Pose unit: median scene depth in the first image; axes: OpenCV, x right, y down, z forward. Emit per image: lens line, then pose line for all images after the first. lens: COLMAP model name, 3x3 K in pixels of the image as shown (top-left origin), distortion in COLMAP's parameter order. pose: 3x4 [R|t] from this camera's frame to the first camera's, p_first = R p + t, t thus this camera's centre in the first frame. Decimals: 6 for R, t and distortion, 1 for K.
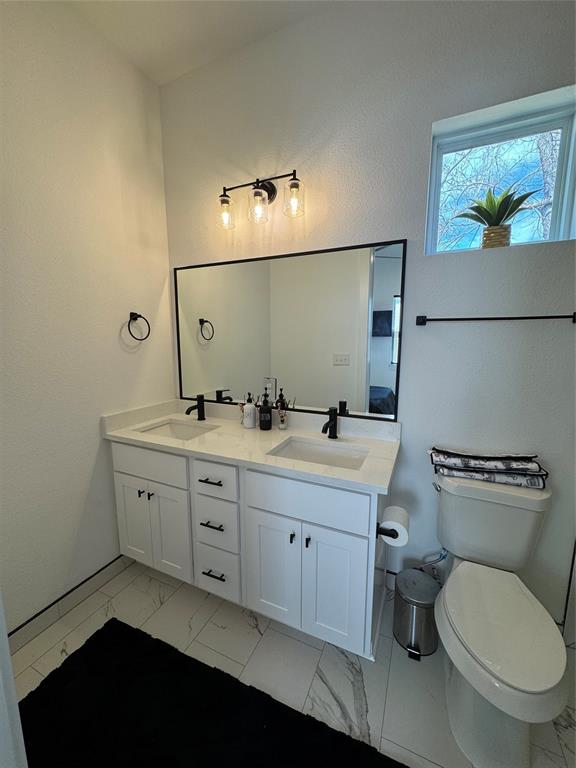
lens RADIAL K [[306.2, 0, 289.0], [0, 306.2, 382.4], [0, 0, 1]] dist [-0.003337, -0.000133]
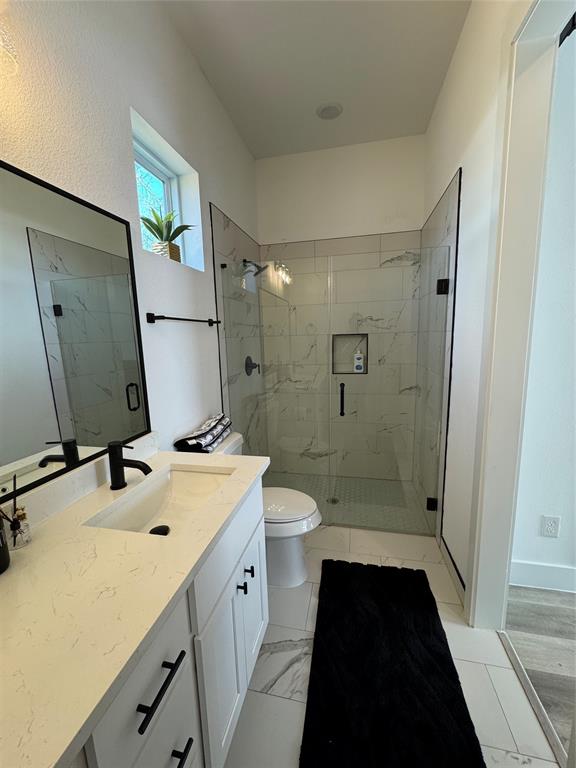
lens RADIAL K [[306.2, 0, 288.7], [0, 306.2, 384.8], [0, 0, 1]] dist [-0.003337, -0.000133]
pose [[-0.210932, -0.149341, 0.966025, -0.690224], [0.174359, 0.966664, 0.187511, -0.120456], [-0.961825, 0.207987, -0.177861, 0.918767]]
